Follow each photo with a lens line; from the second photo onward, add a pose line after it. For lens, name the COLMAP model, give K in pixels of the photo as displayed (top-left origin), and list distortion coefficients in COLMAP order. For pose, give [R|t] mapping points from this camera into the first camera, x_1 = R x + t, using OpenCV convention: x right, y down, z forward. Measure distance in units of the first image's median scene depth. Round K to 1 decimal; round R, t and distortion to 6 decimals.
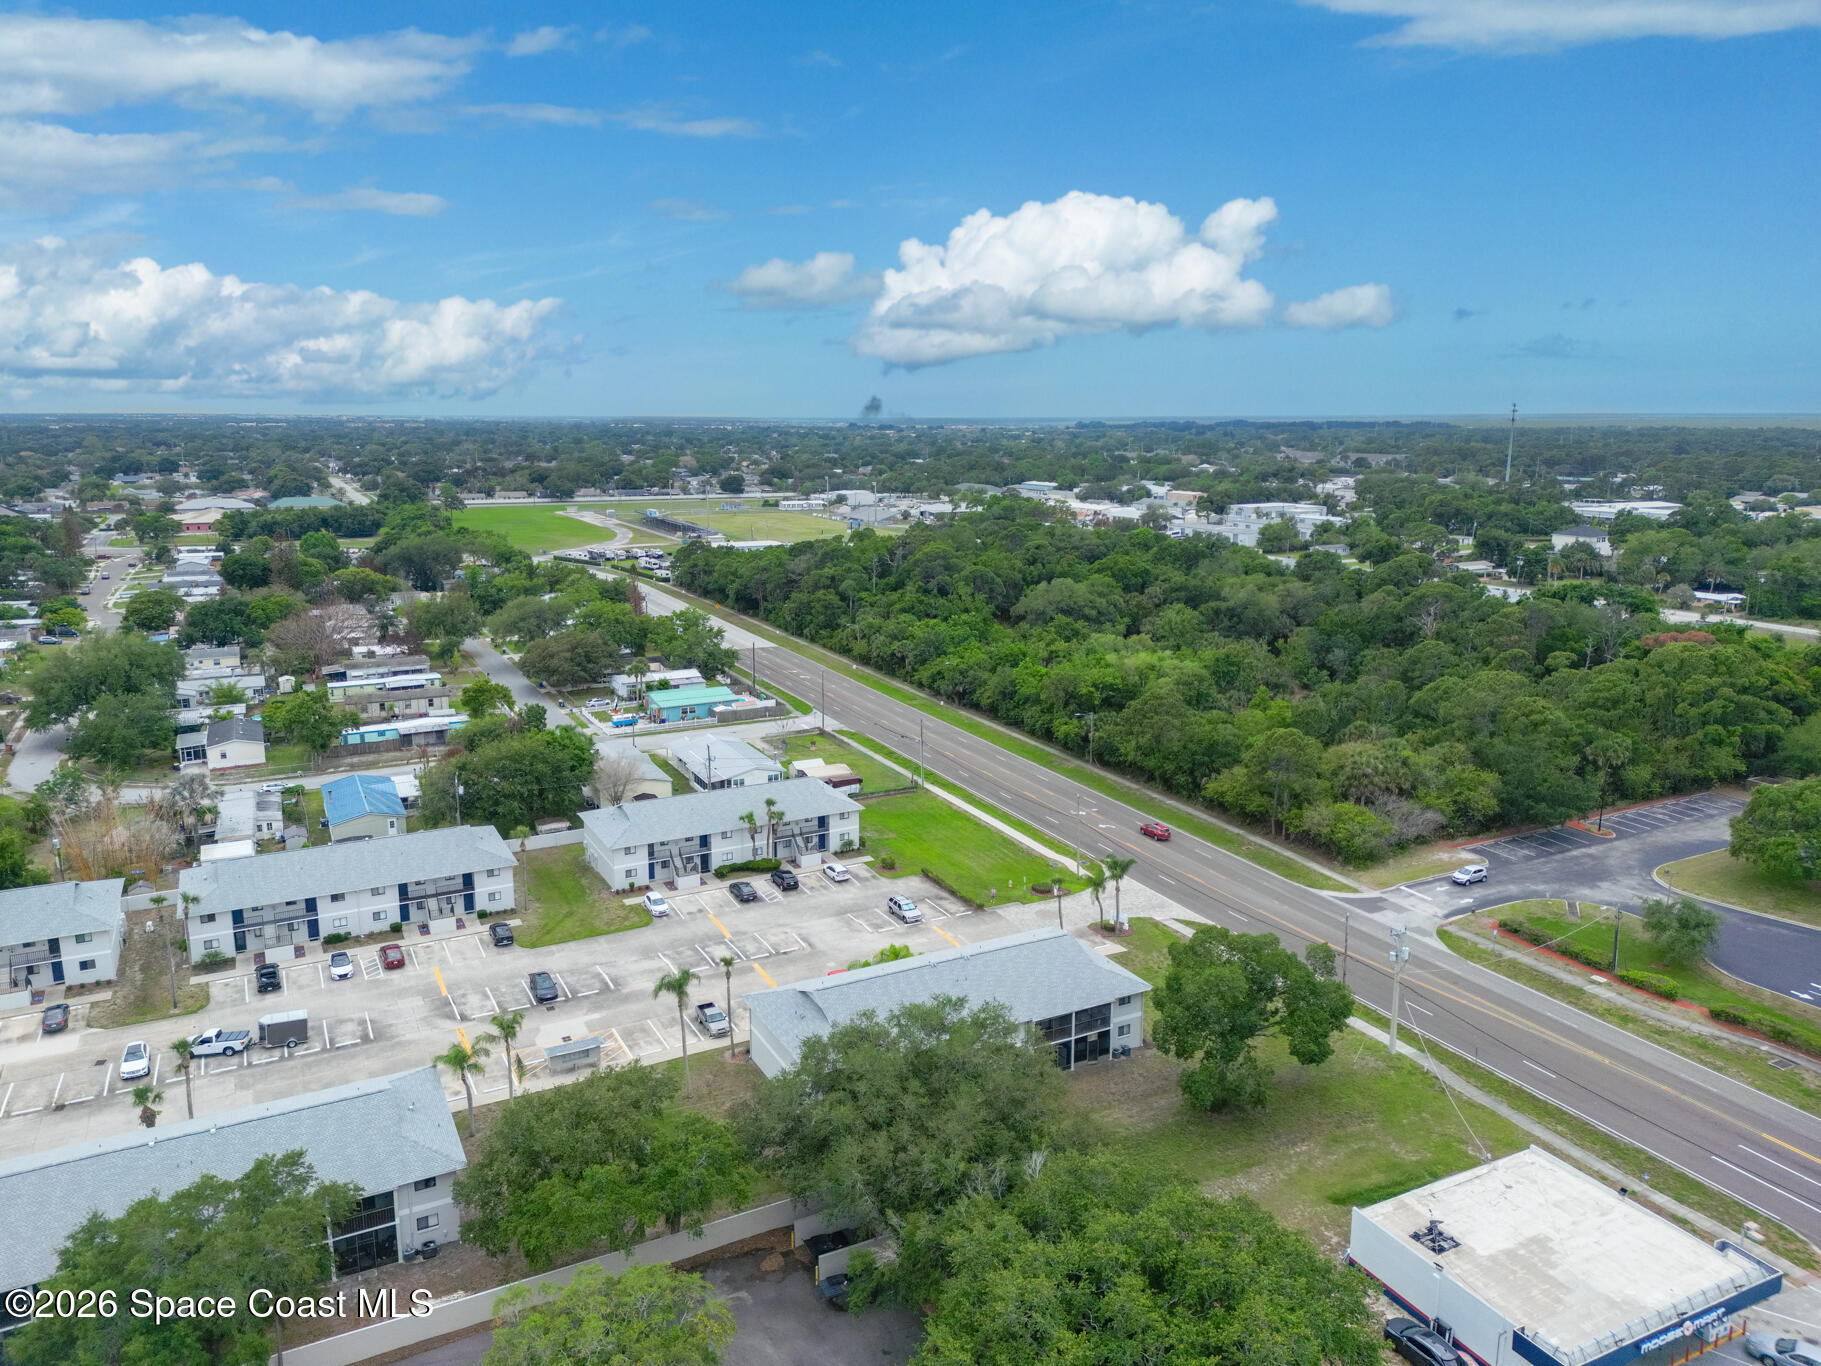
lens RADIAL K [[1281.5, 0, 913.8], [0, 1281.5, 676.9], [0, 0, 1]] dist [0.097391, -0.105022]
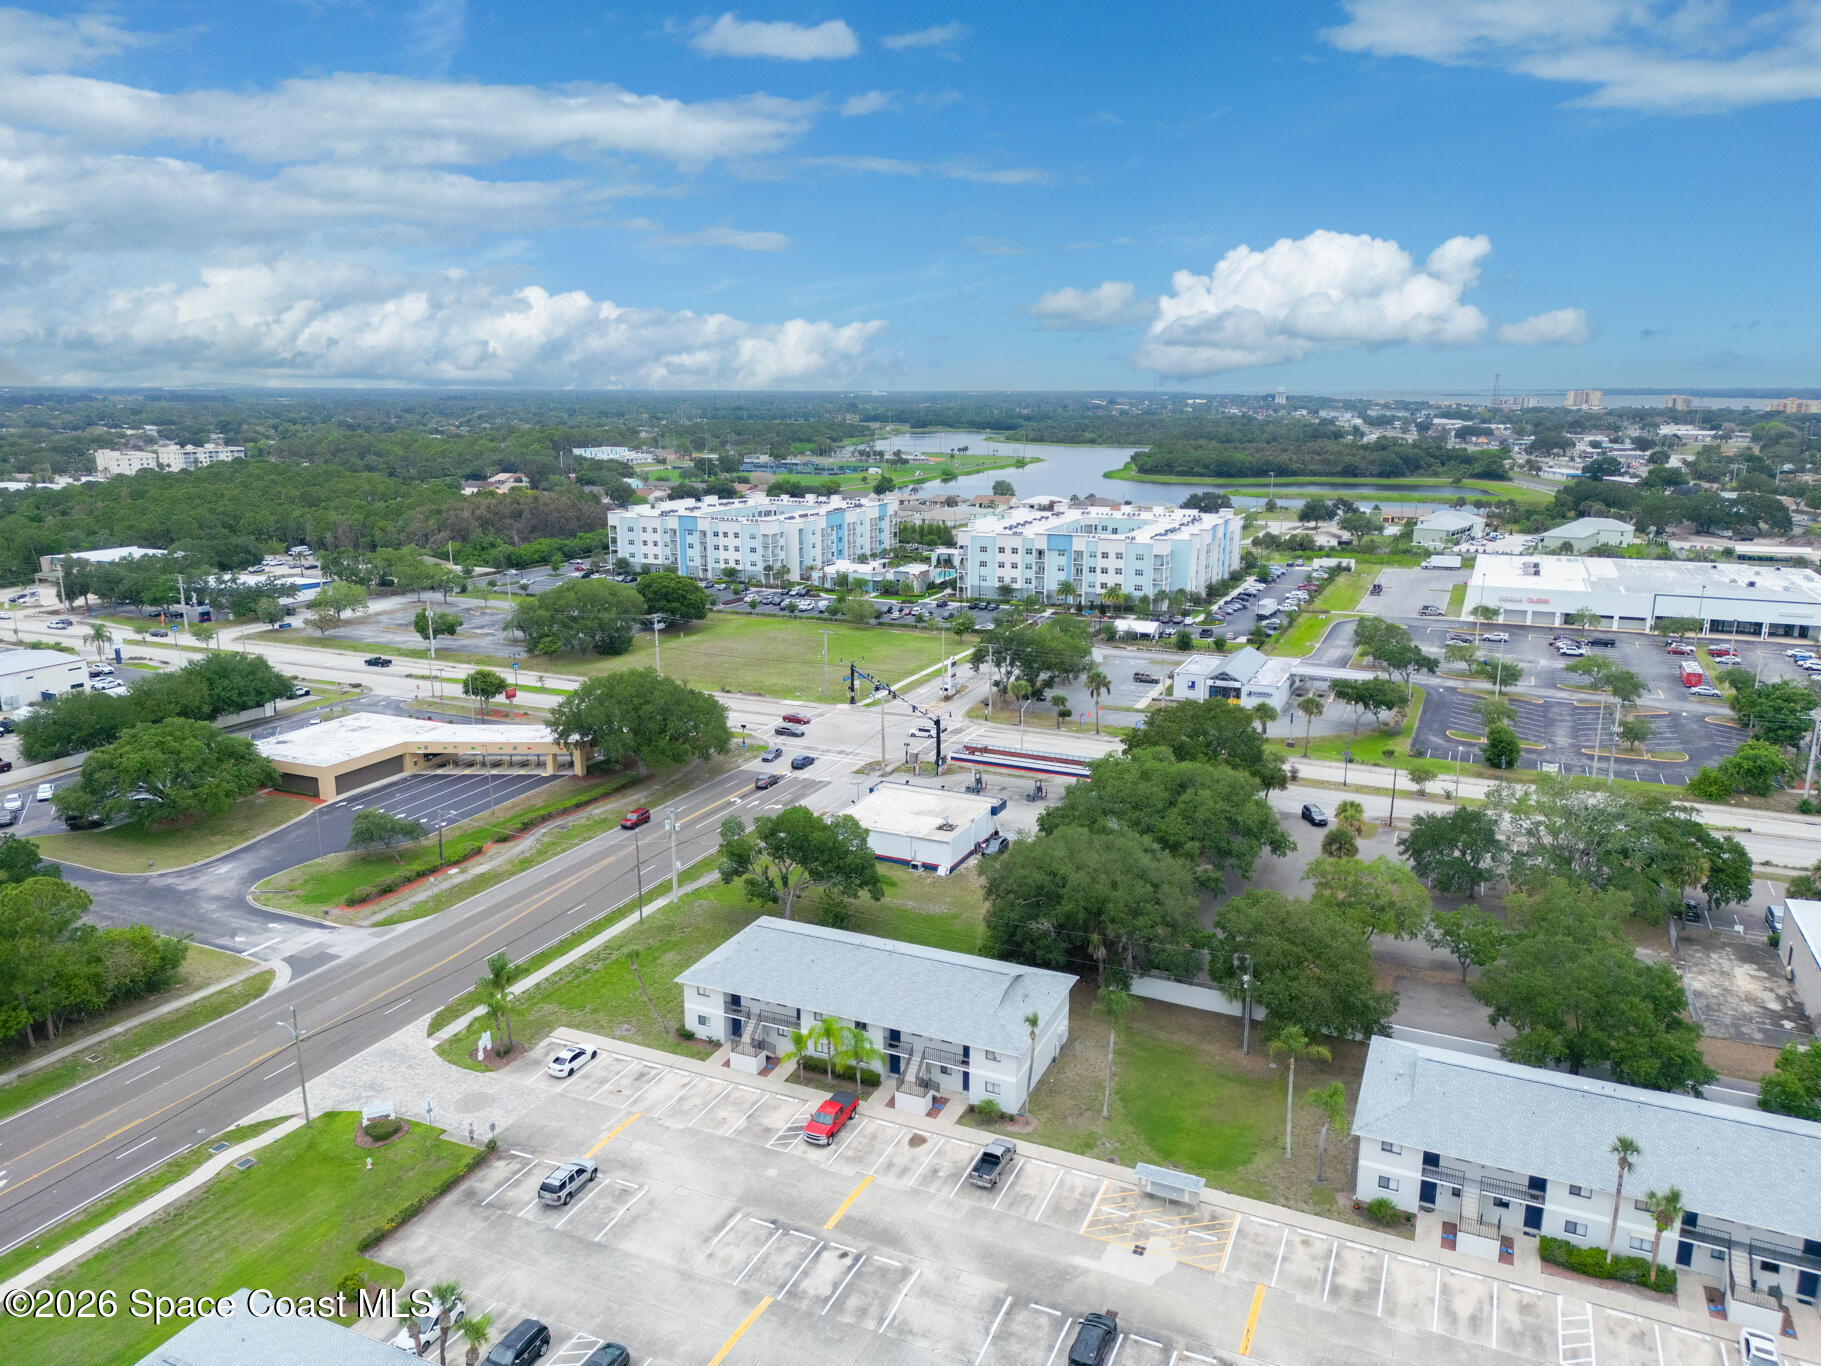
lens RADIAL K [[1281.5, 0, 913.8], [0, 1281.5, 676.9], [0, 0, 1]] dist [0.097391, -0.105022]
pose [[-0.615810, -0.173018, 0.768663, -0.534529], [0.157492, 0.928871, 0.335253, -0.230619], [-0.771993, 0.327510, -0.544760, 1.054525]]
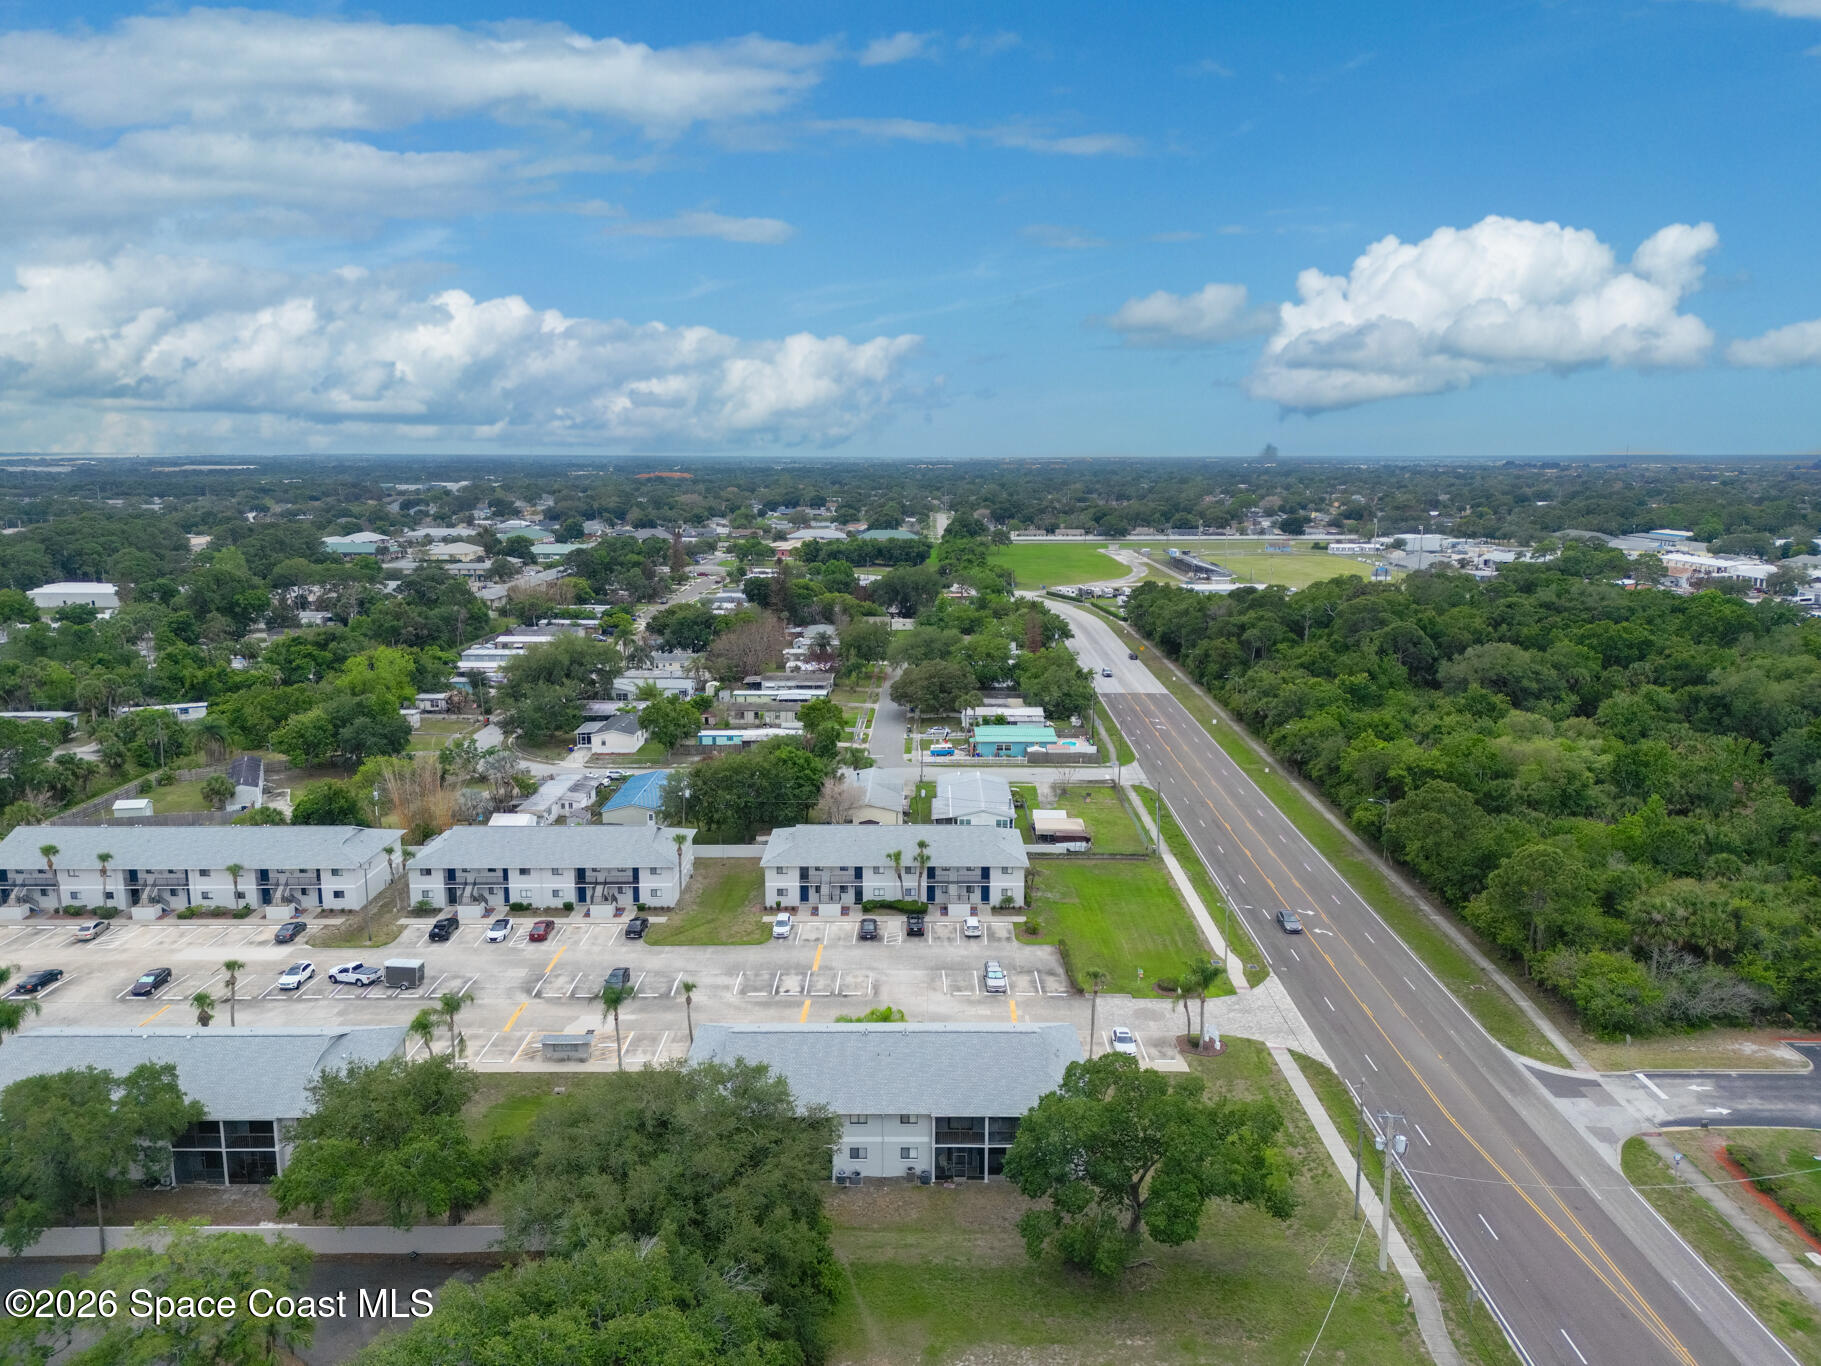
lens RADIAL K [[1281.5, 0, 913.8], [0, 1281.5, 676.9], [0, 0, 1]] dist [0.097391, -0.105022]
pose [[0.885516, 0.080950, -0.457502, 0.327324], [-0.094583, 0.995493, -0.006927, -0.023194], [0.454879, 0.049406, 0.889182, 0.115558]]
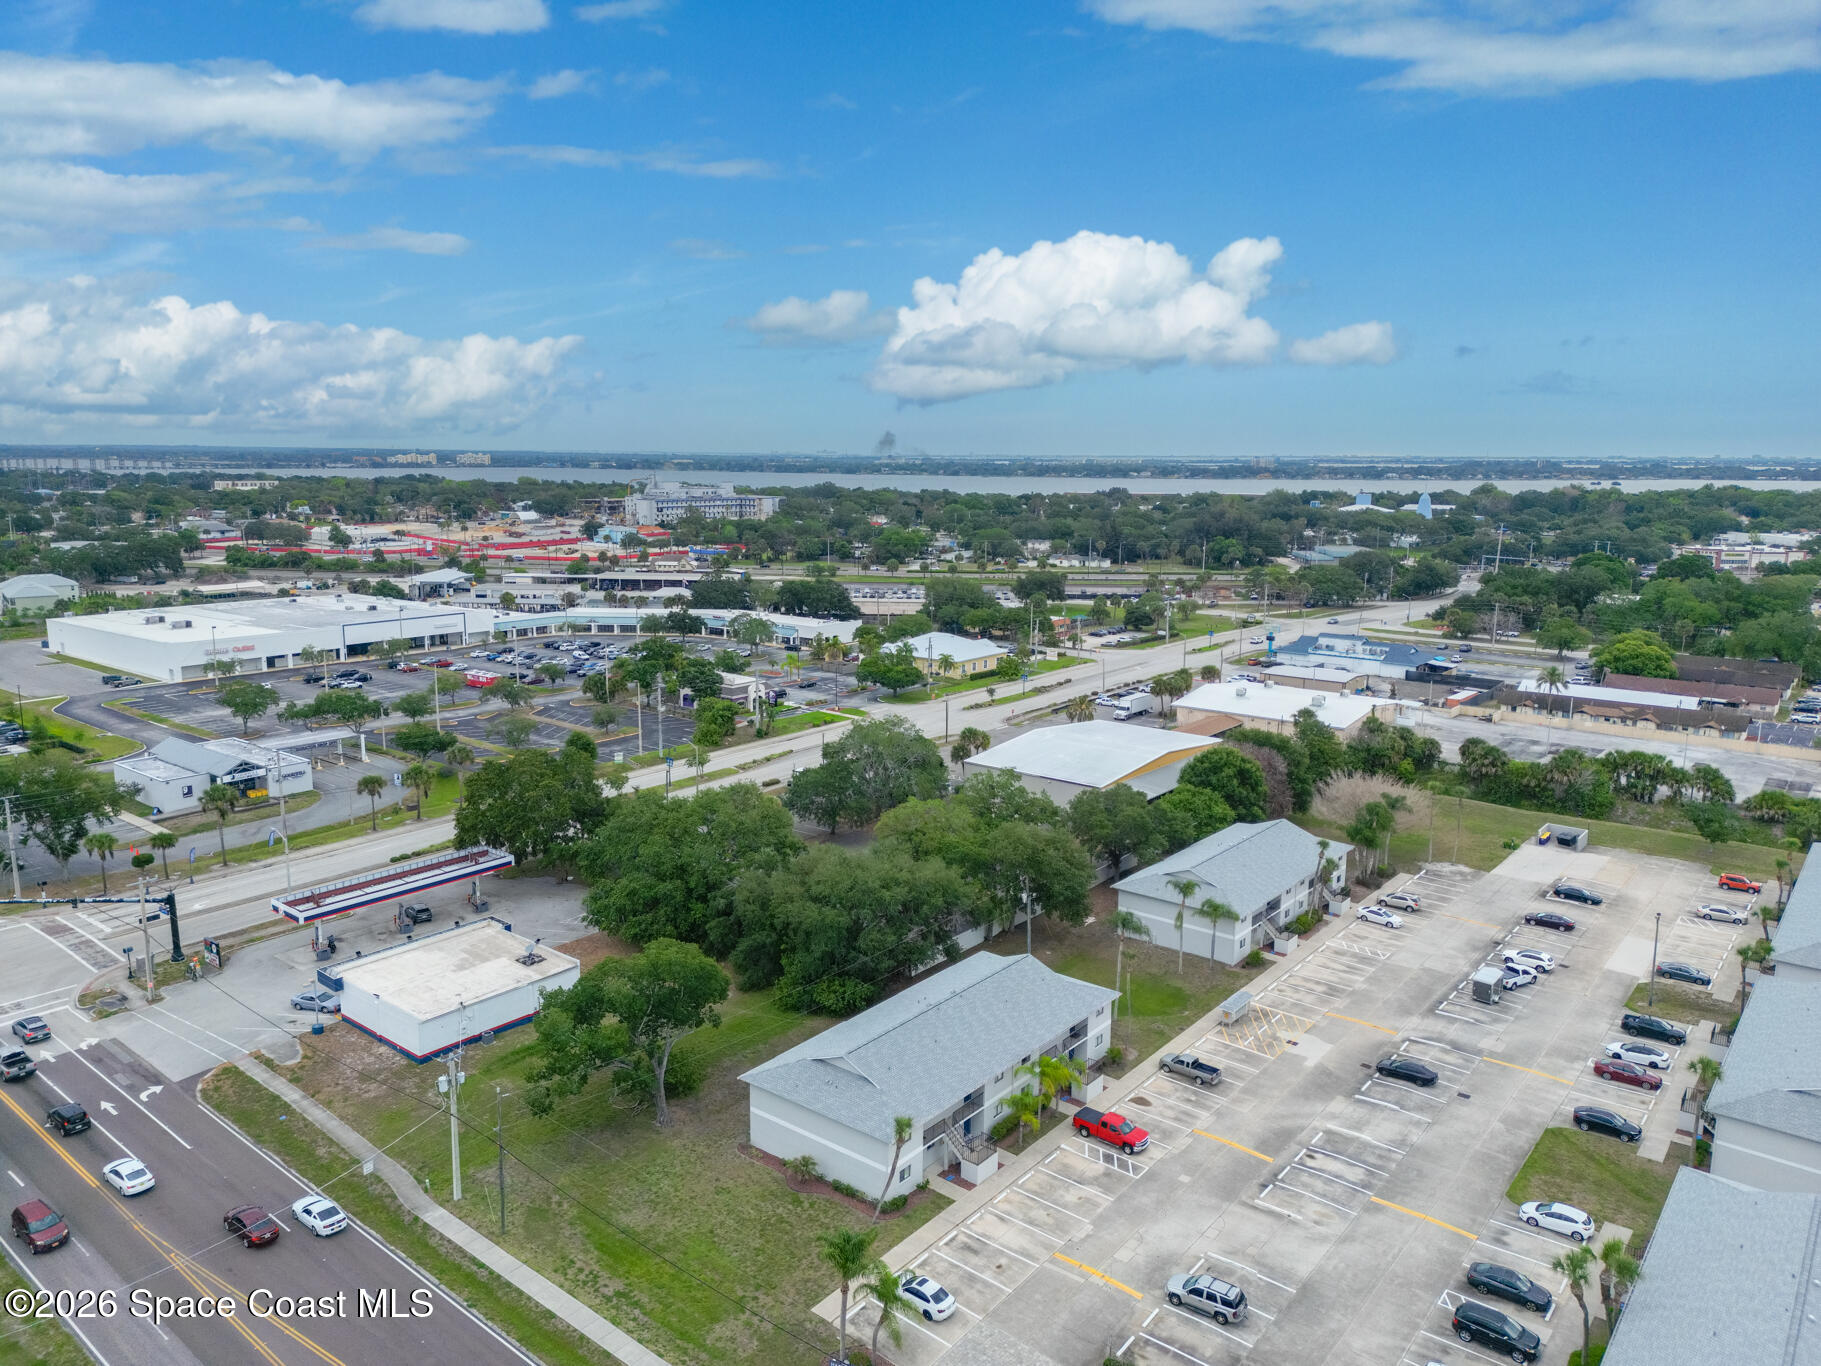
lens RADIAL K [[1281.5, 0, 913.8], [0, 1281.5, 676.9], [0, 0, 1]] dist [0.097391, -0.105022]
pose [[-0.916030, 0.063860, -0.395993, 0.301345], [-0.087067, 0.932049, 0.351715, -0.248794], [0.391545, 0.356660, -0.848225, 1.242811]]
